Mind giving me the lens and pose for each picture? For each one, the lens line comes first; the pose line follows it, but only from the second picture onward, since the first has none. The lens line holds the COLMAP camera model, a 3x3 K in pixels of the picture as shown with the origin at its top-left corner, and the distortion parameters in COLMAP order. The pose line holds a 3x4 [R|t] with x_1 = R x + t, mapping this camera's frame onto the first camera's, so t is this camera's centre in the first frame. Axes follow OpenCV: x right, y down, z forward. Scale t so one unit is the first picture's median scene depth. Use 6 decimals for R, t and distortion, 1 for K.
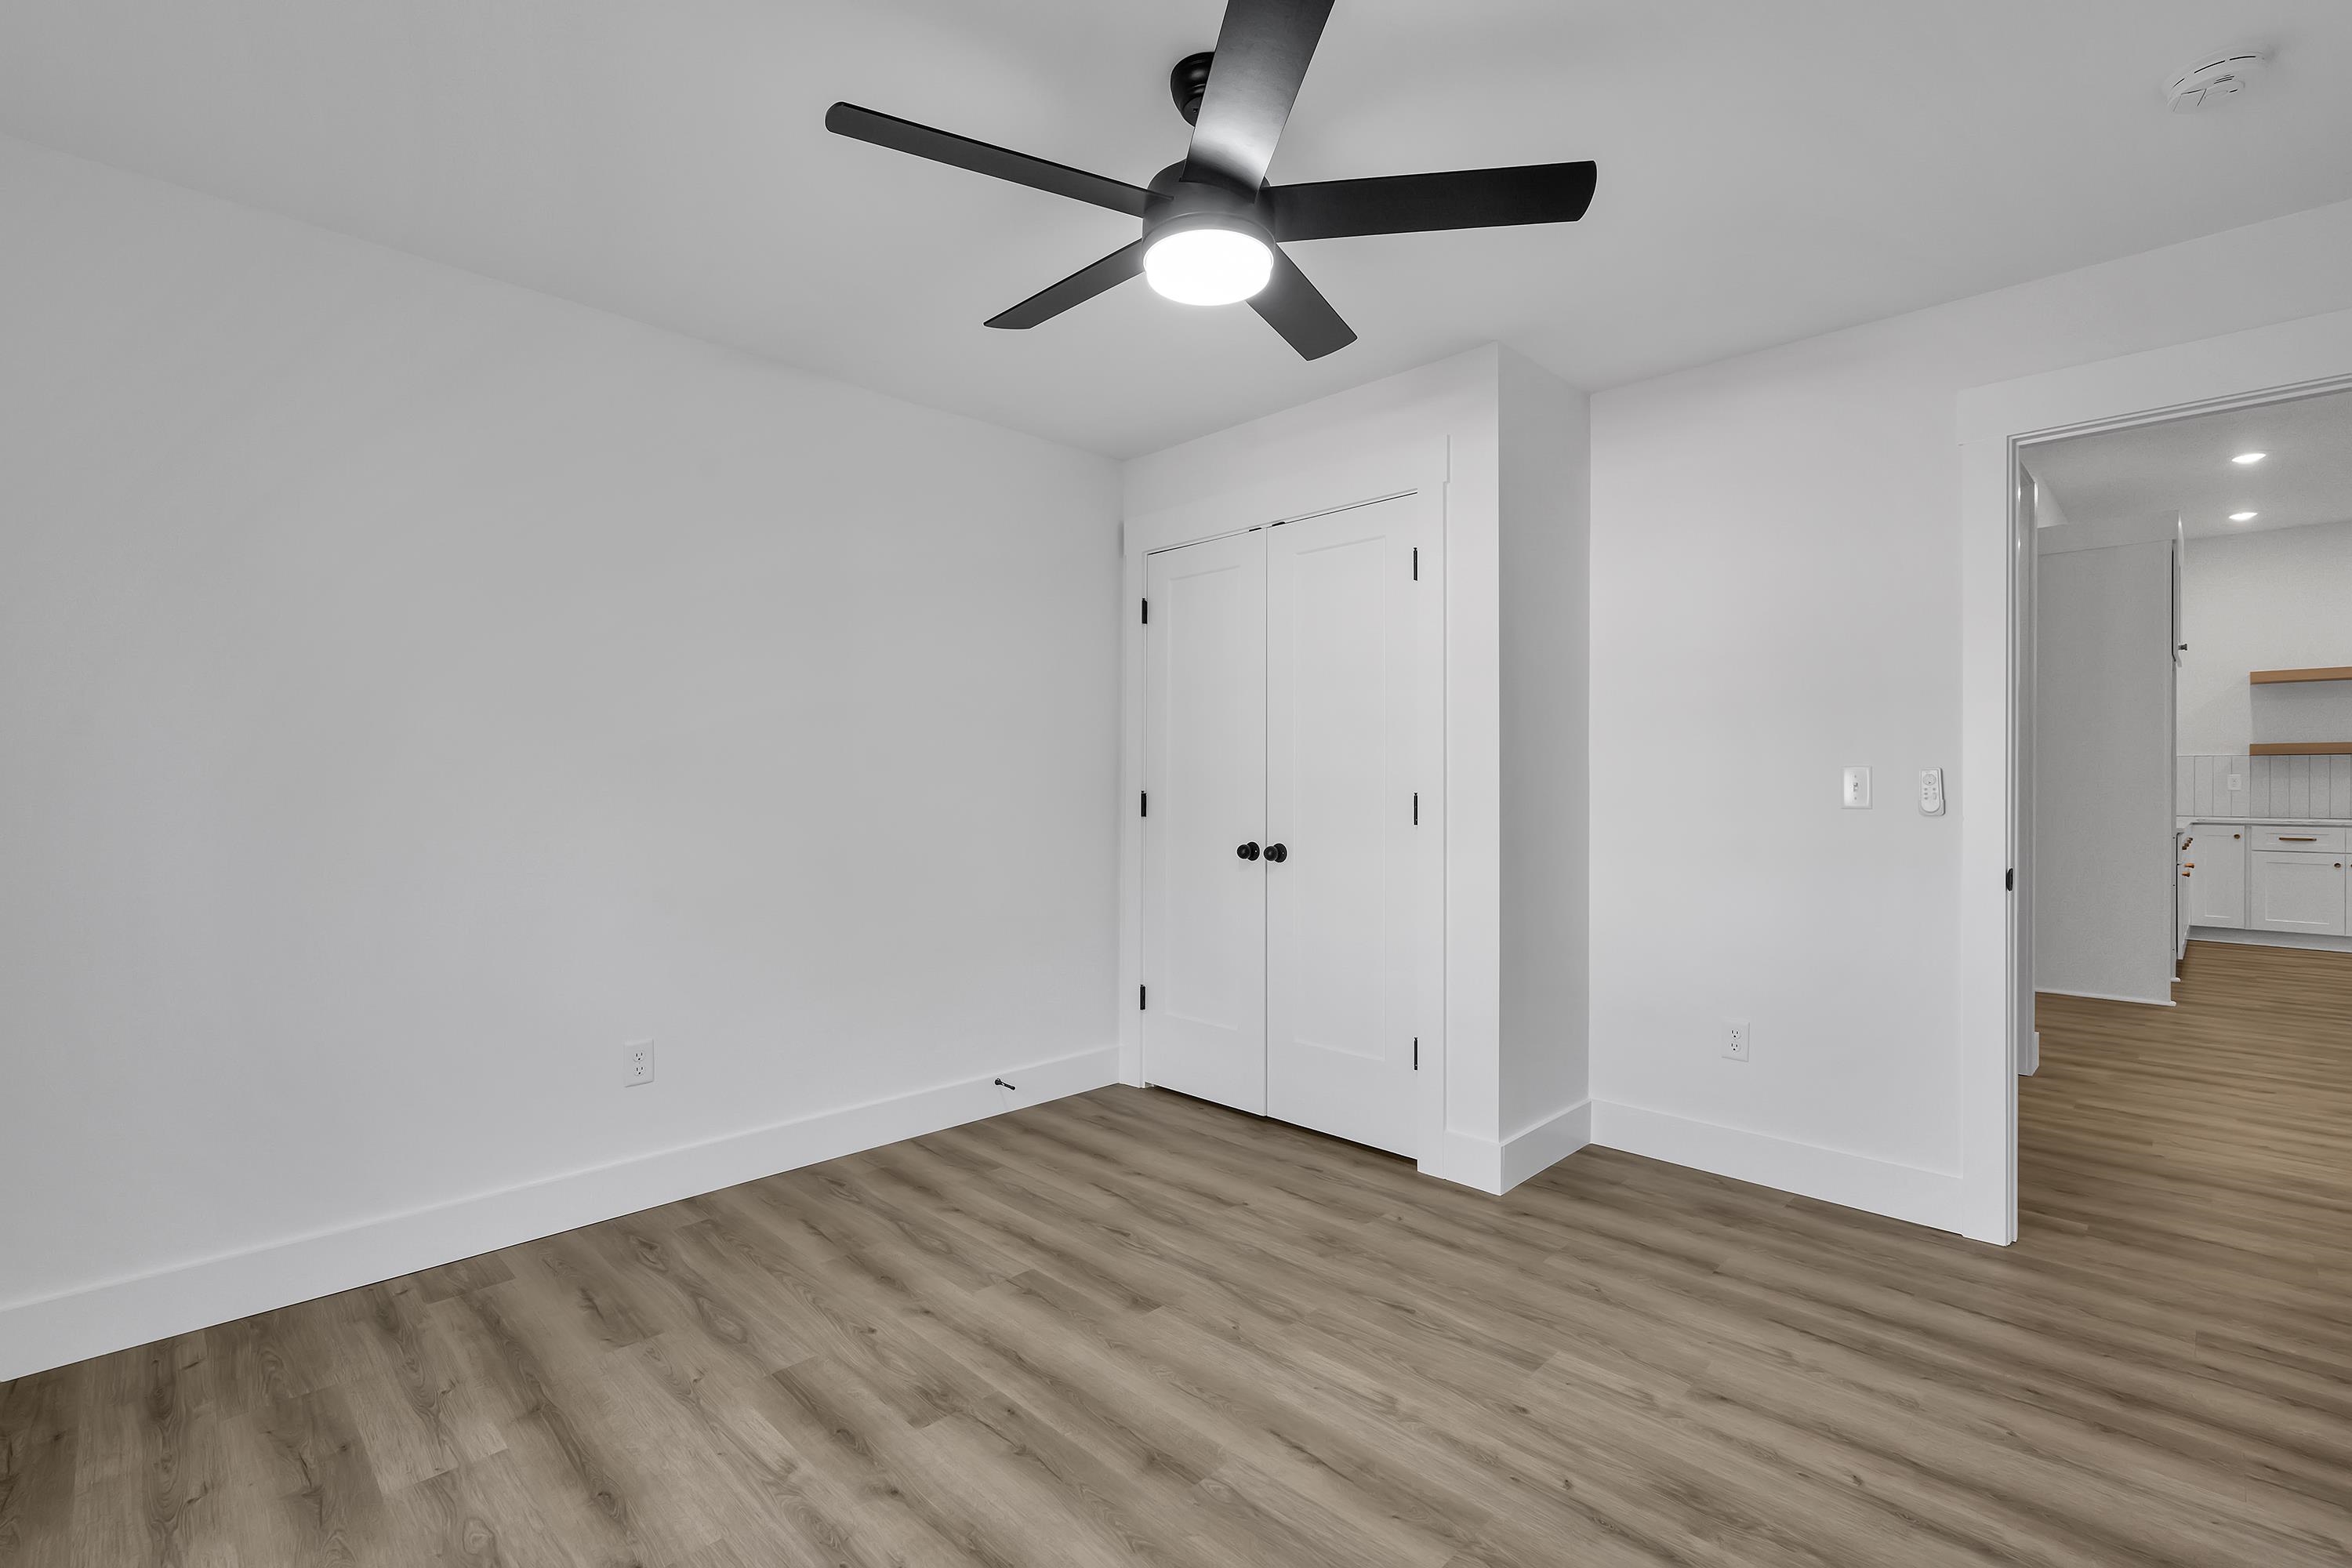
lens RADIAL K [[1051.2, 0, 1176.0], [0, 1051.2, 784.0], [0, 0, 1]] dist [-0.003315, 0.001087]
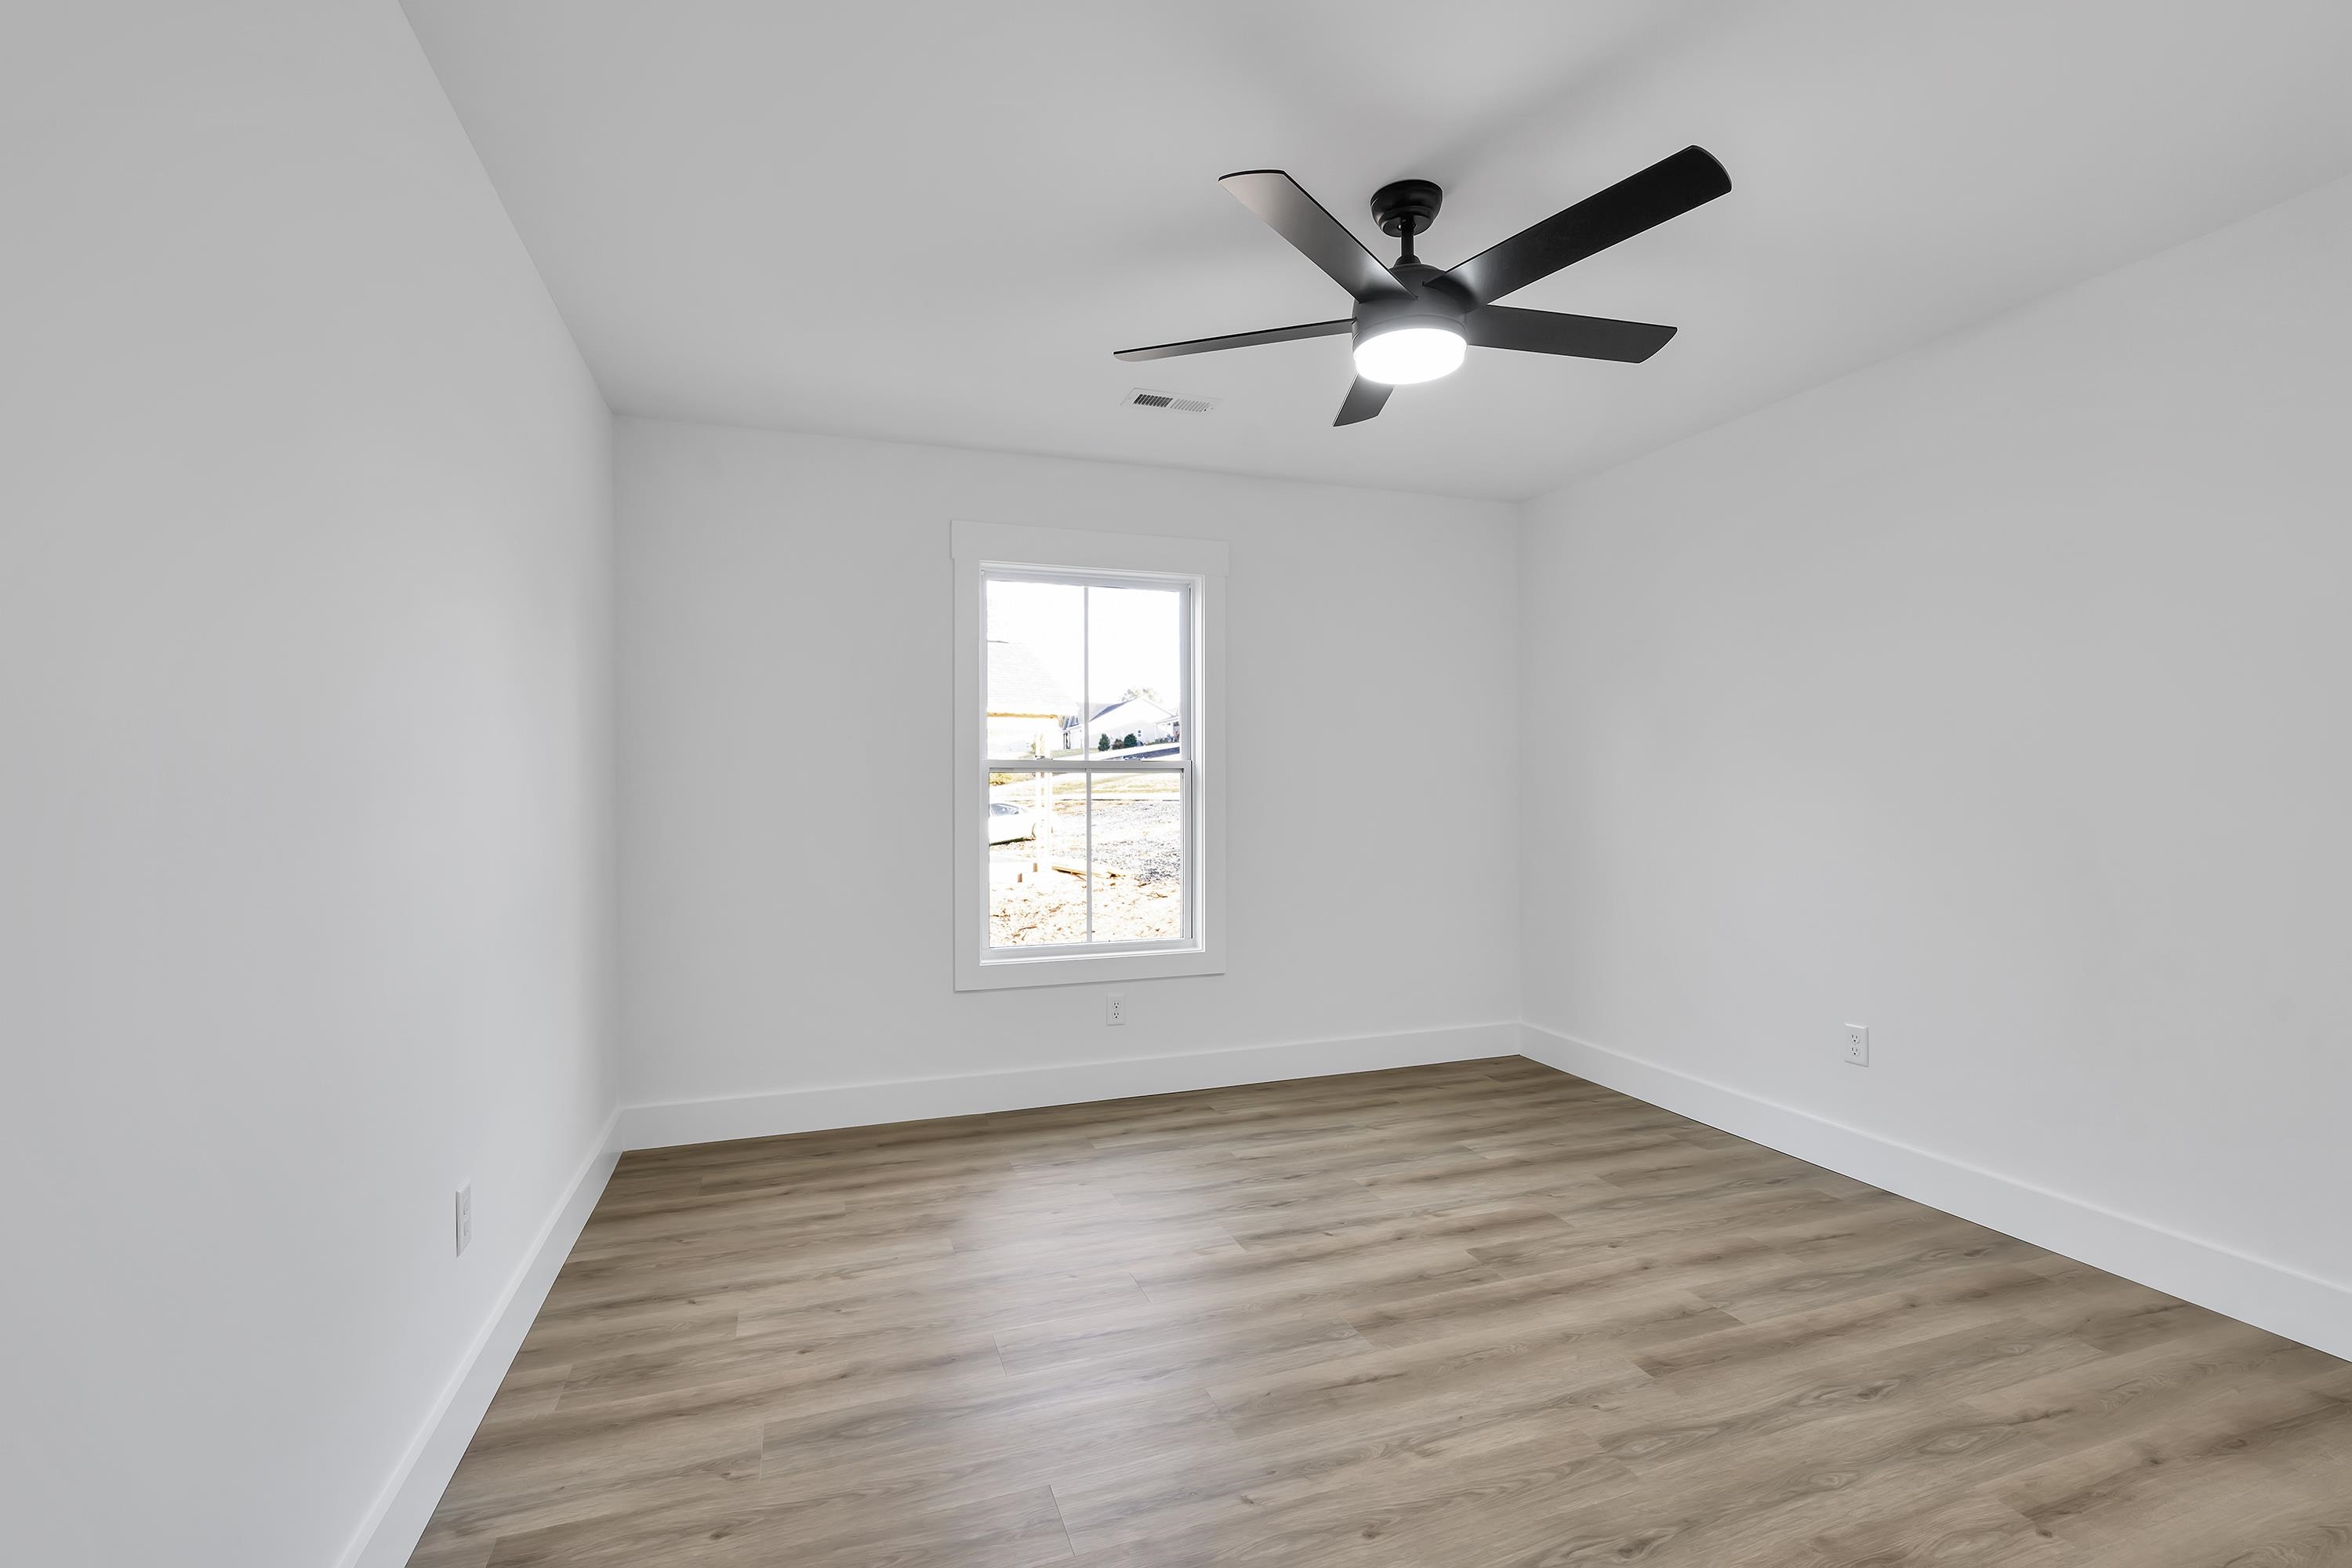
lens RADIAL K [[1051.2, 0, 1176.0], [0, 1051.2, 784.0], [0, 0, 1]] dist [-0.003315, 0.001087]
pose [[-0.432388, -0.005069, -0.901673, 0.985925], [0.001117, 0.999980, -0.006157, -0.001432], [0.901687, -0.003669, -0.432374, 1.041080]]
